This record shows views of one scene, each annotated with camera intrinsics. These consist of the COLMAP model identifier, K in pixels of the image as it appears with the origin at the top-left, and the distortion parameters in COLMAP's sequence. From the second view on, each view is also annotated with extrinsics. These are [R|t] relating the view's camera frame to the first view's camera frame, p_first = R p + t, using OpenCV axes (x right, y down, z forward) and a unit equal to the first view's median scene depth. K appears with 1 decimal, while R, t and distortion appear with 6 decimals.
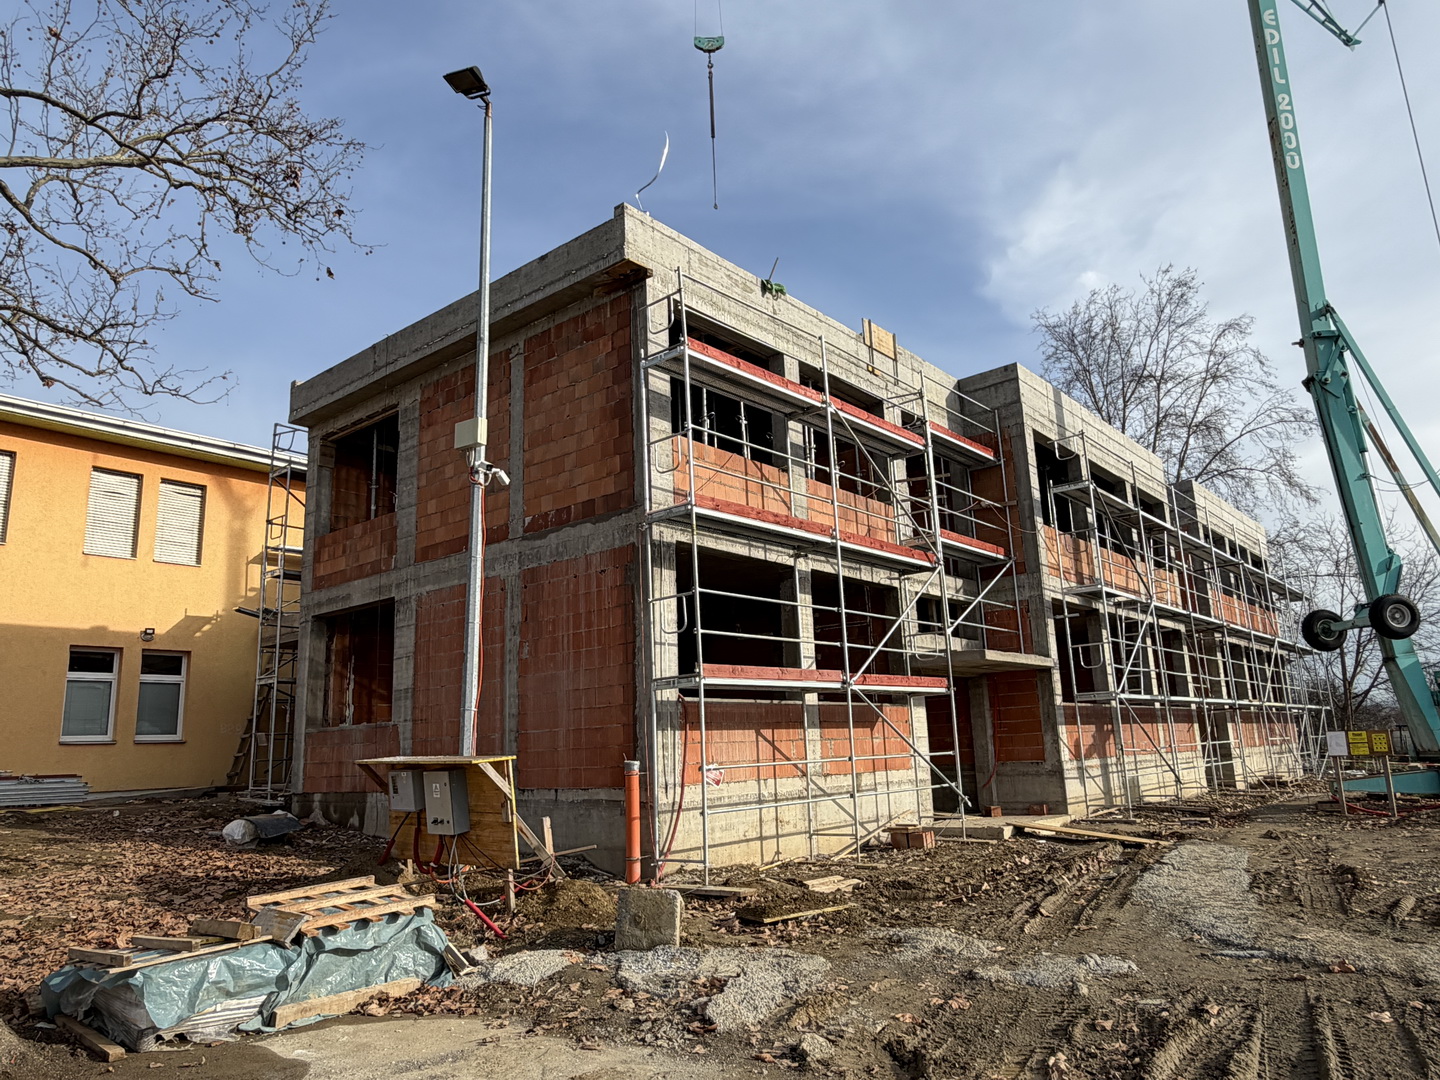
lens RADIAL K [[975.4, 0, 715.5], [0, 975.4, 542.0], [0, 0, 1]] dist [0.001402, -0.001203]
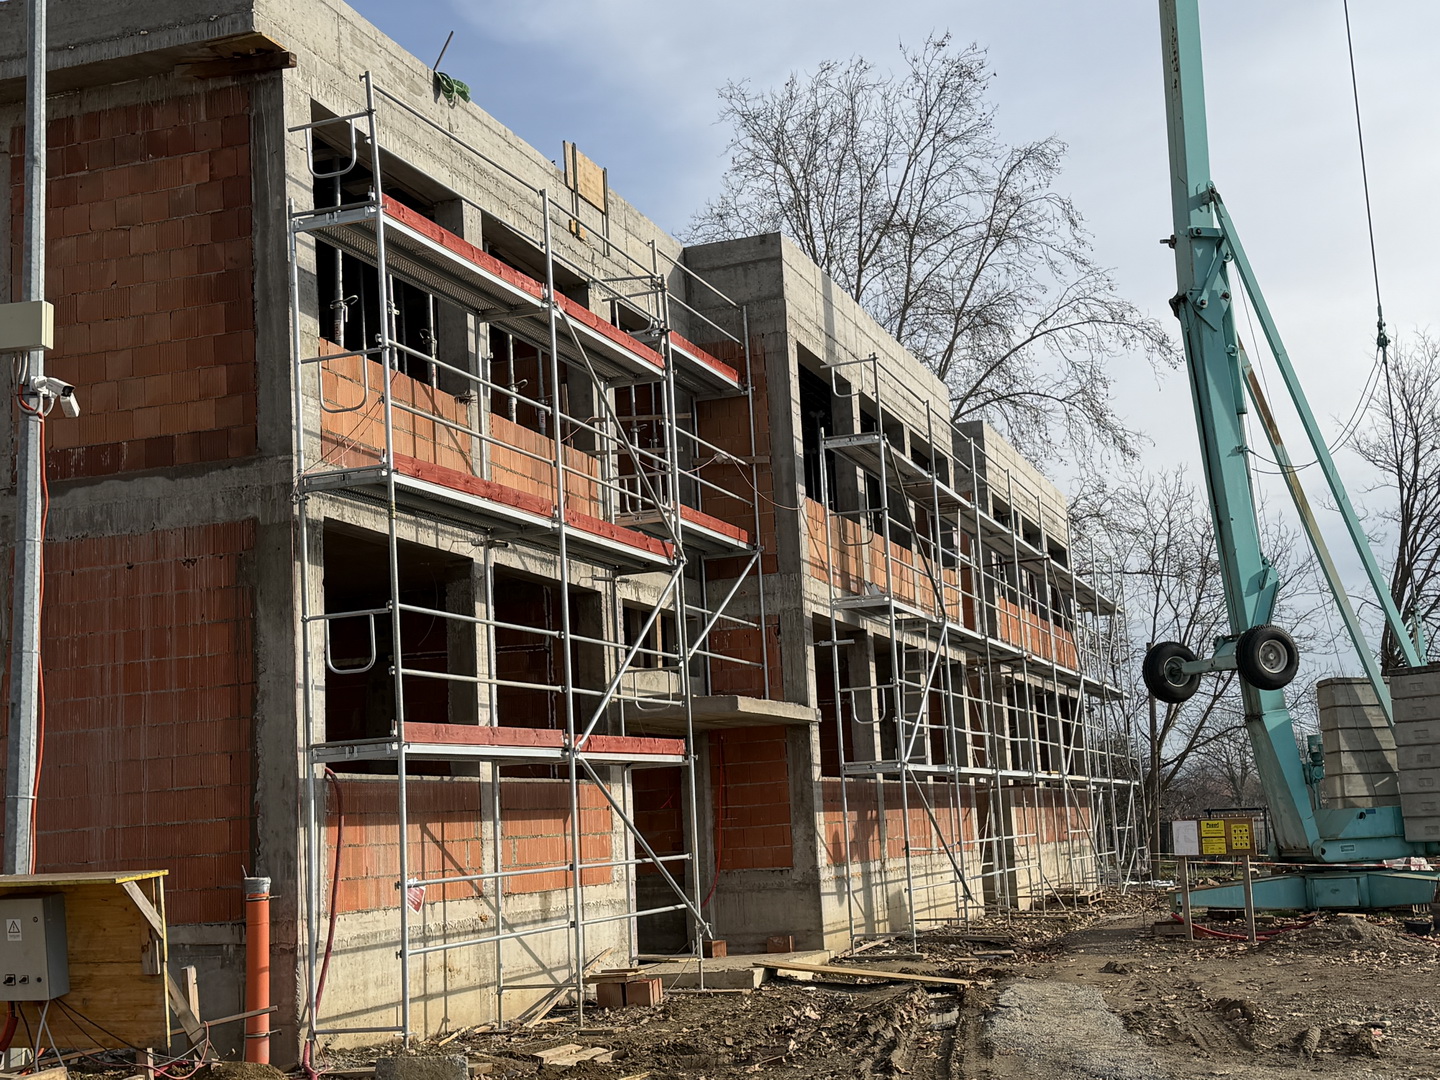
lens RADIAL K [[1912.1, 0, 724.7], [0, 1912.1, 547.6], [0, 0, 1]] dist [0.179511, -0.352686]
pose [[0.932110, 0.043876, 0.359507, -0.205432], [-0.061566, 0.997383, 0.037900, -0.037315], [-0.356903, -0.057460, 0.932372, -0.182640]]
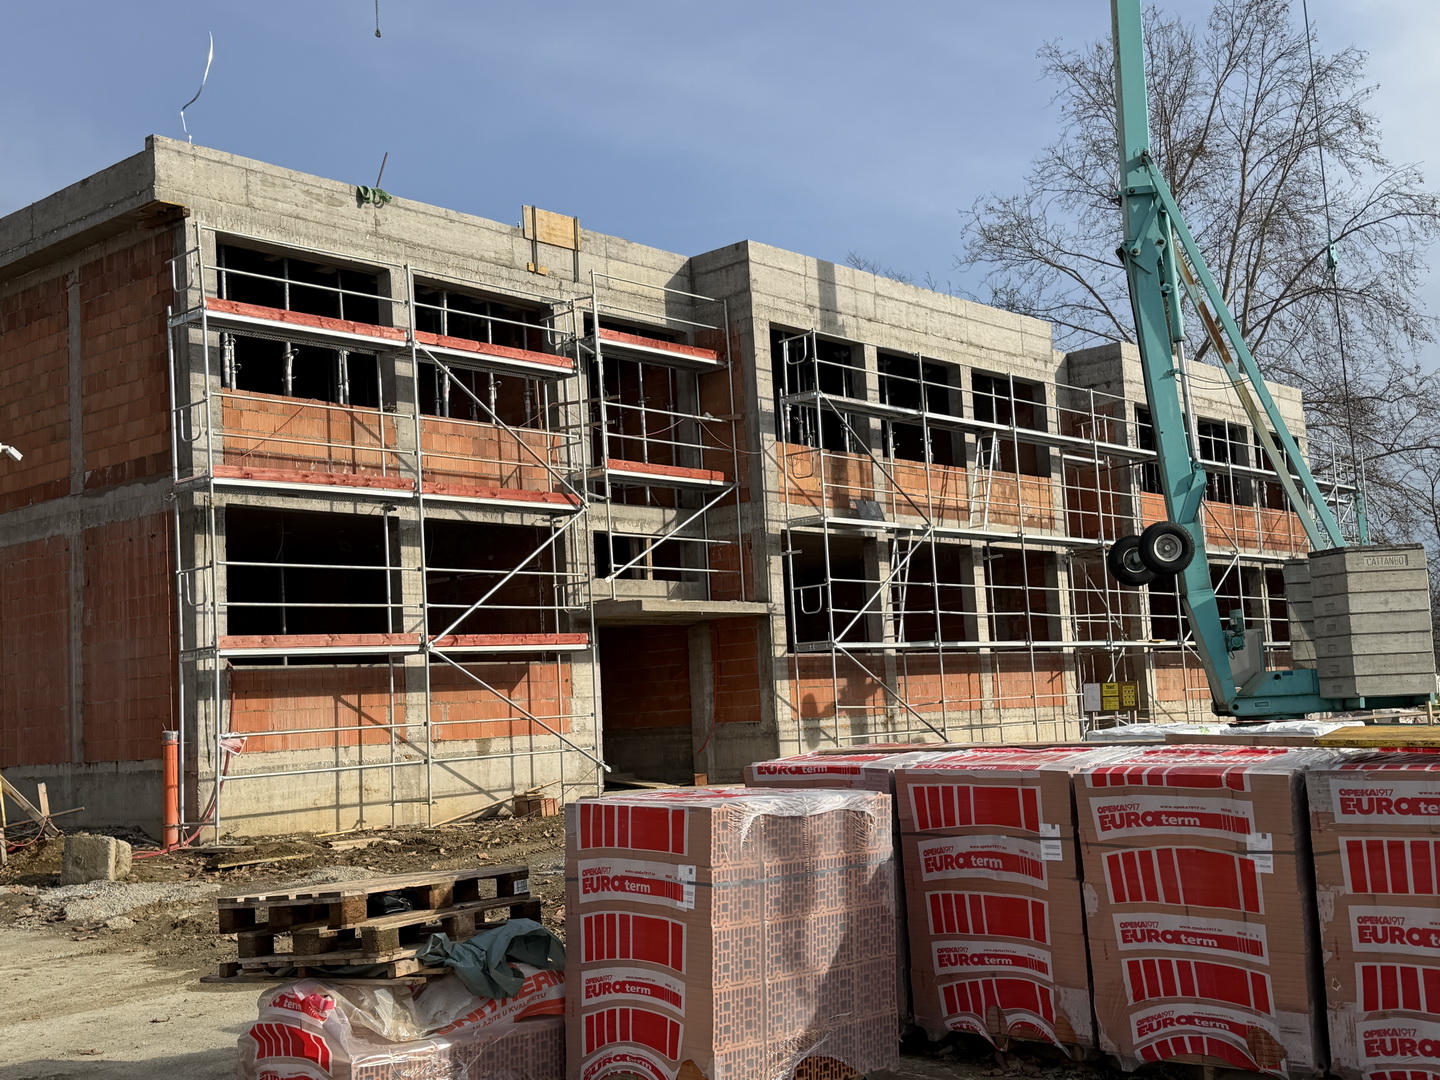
lens RADIAL K [[1669.6, 0, 719.9], [0, 1669.6, 552.5], [0, 0, 1]] dist [0.201774, -0.459575]
pose [[0.999717, -0.017051, -0.016606, 0.404661], [0.018876, 0.992982, 0.116752, -0.119205], [0.014499, -0.117032, 0.993022, -0.555506]]
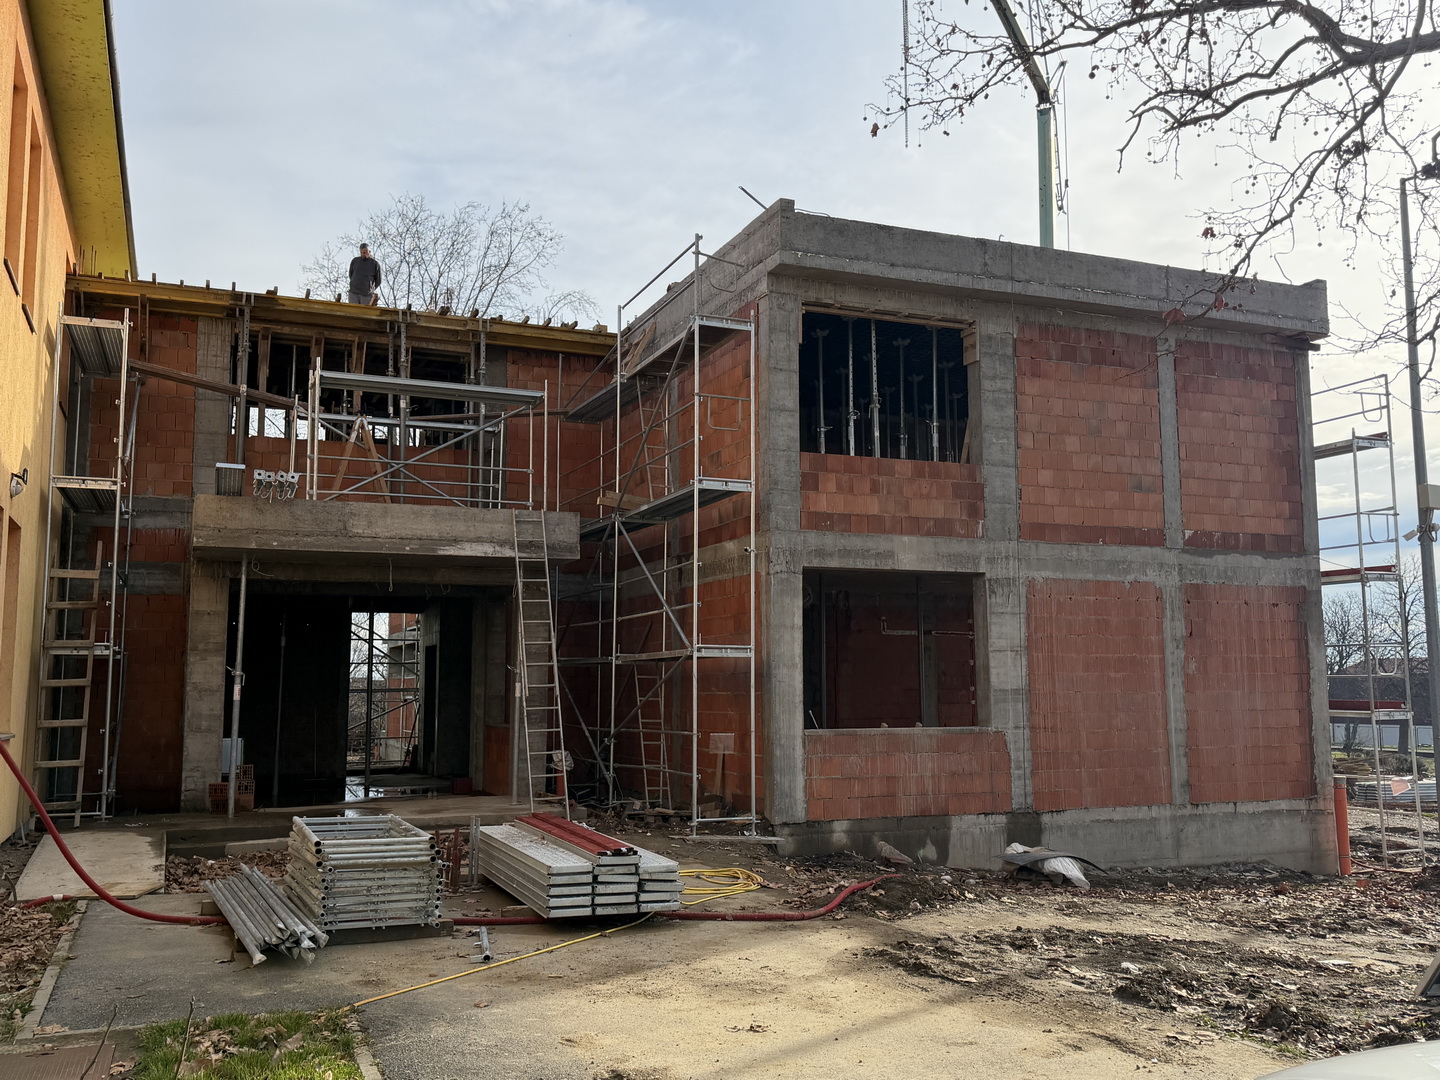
lens RADIAL K [[1272.3, 0, 720.0], [0, 1272.3, 540.0], [0, 0, 1]] dist [0.198484, -0.489358]
pose [[0.456178, 0.136627, 0.879338, -1.480922], [-0.201782, 0.978287, -0.047321, 0.134660], [-0.866710, -0.155848, 0.473842, 0.751696]]
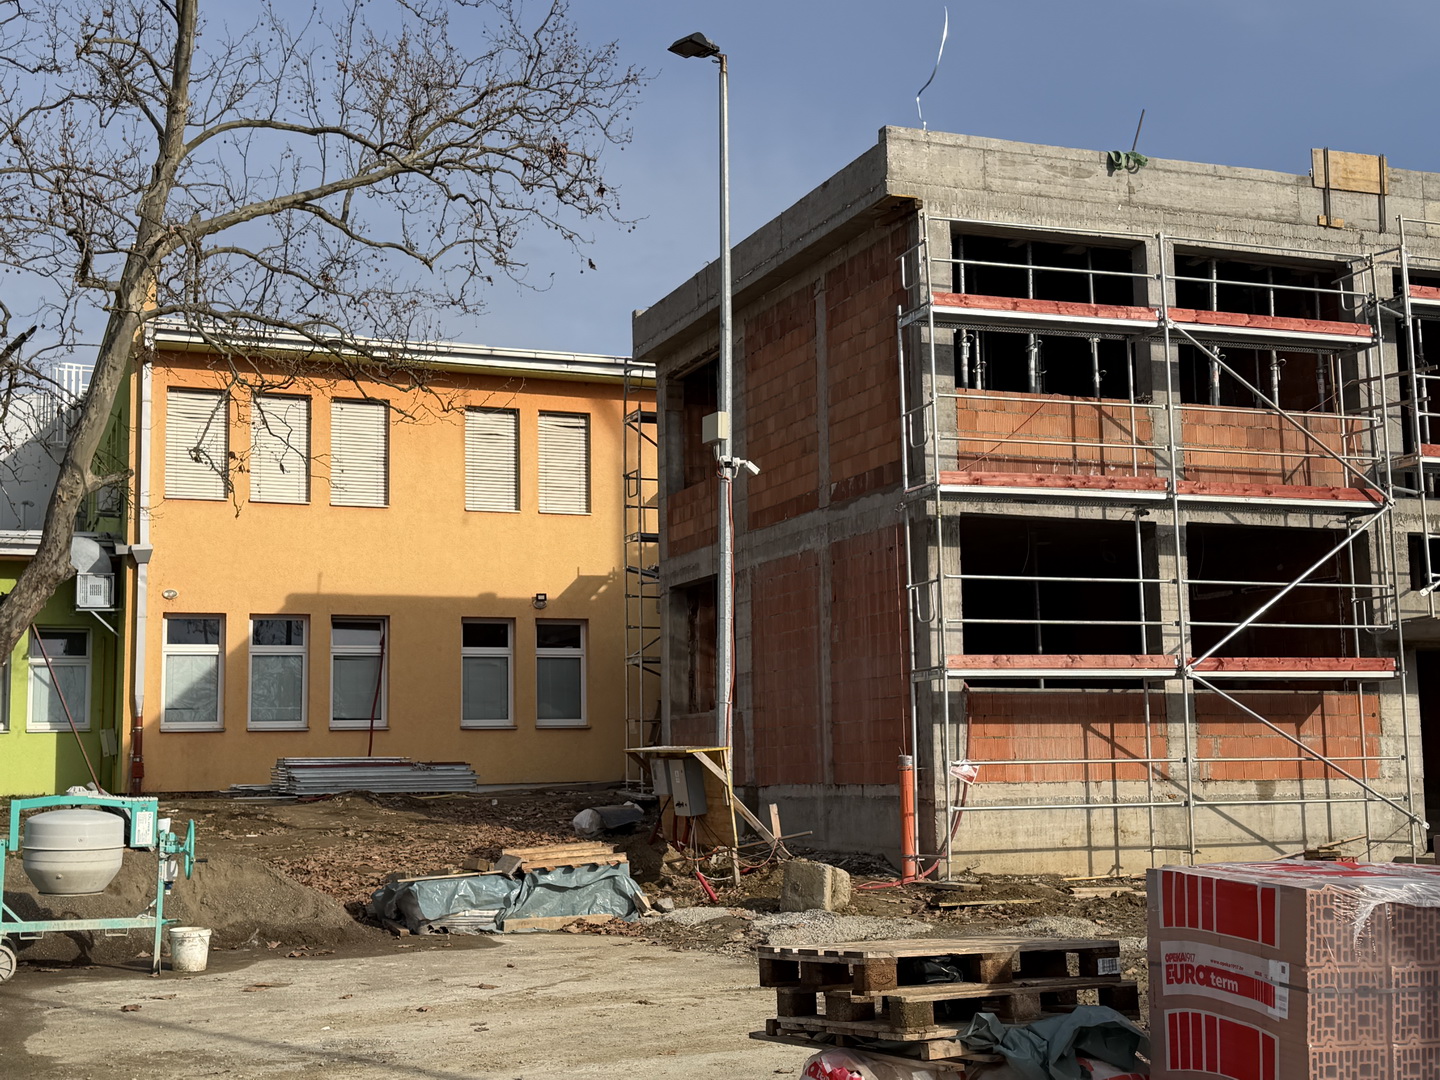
lens RADIAL K [[1832.2, 0, 720.9], [0, 1832.2, 547.8], [0, 0, 1]] dist [0.188187, -0.397590]
pose [[0.882299, -0.035472, -0.469352, 0.474501], [0.084009, 0.993013, 0.082875, -0.108863], [0.463132, -0.112551, 0.879114, -0.495183]]
